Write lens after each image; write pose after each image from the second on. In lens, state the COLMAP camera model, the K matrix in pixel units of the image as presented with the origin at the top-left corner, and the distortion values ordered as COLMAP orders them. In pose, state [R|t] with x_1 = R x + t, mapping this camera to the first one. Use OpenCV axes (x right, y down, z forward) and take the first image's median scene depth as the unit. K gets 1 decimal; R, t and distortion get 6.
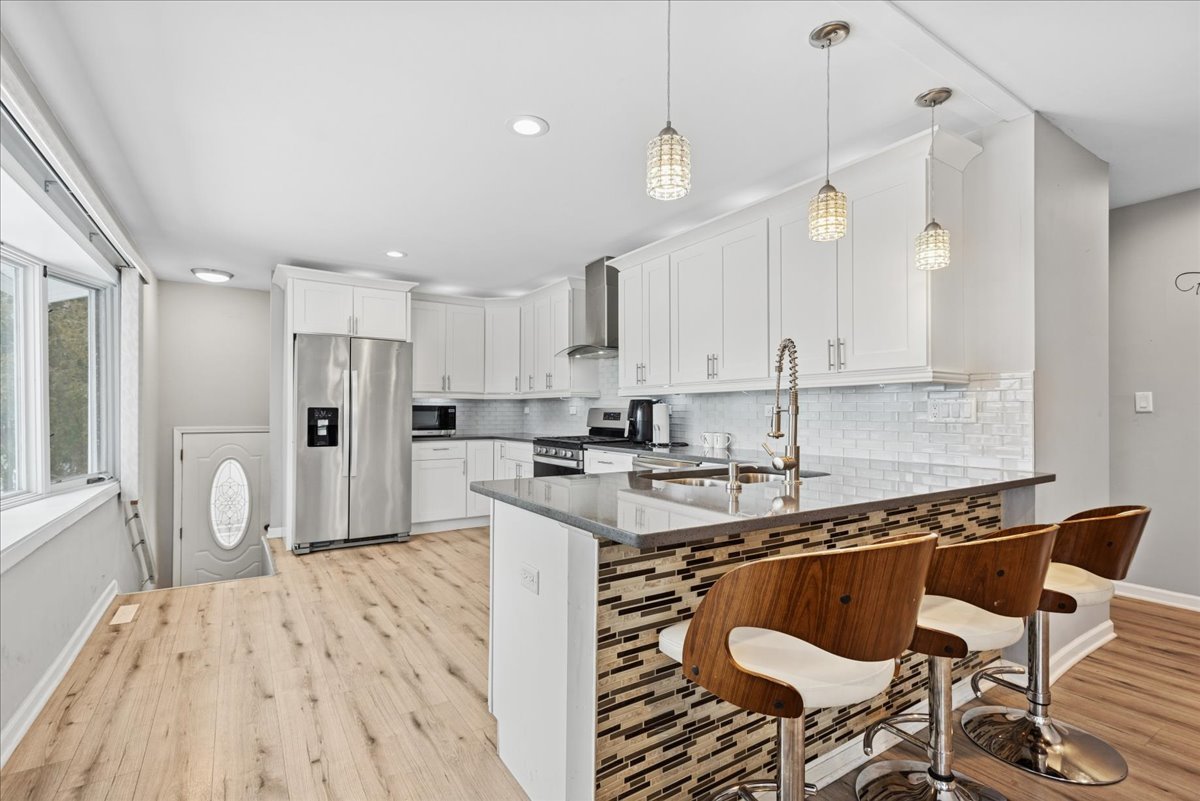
lens RADIAL K [[545.5, 0, 598.0], [0, 545.5, 408.3], [0, 0, 1]] dist [0.018790, -0.005668]
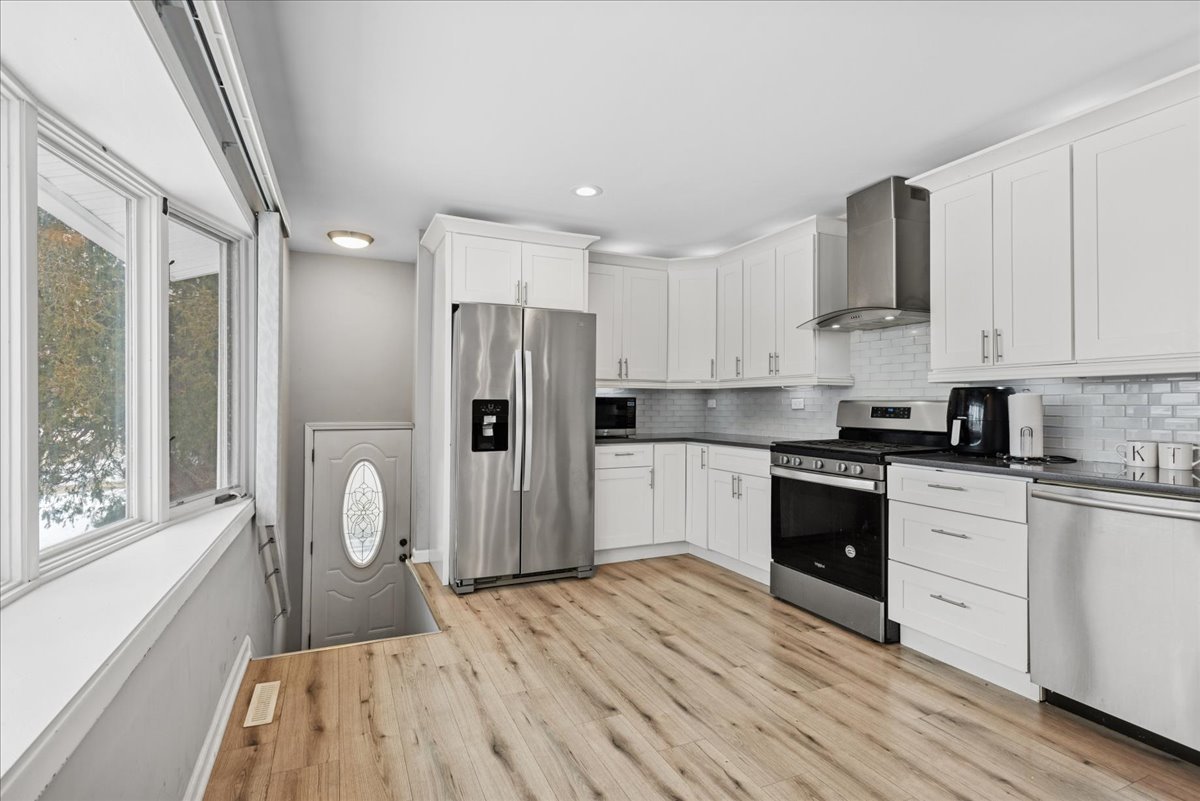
lens RADIAL K [[554.9, 0, 598.1], [0, 554.9, 395.1], [0, 0, 1]] dist [0.013137, -0.000576]
pose [[0.989790, -0.001257, -0.142524, -0.245491], [-0.000373, 0.999935, -0.011409, 0.000862], [0.142530, 0.011346, 0.989726, 0.261385]]
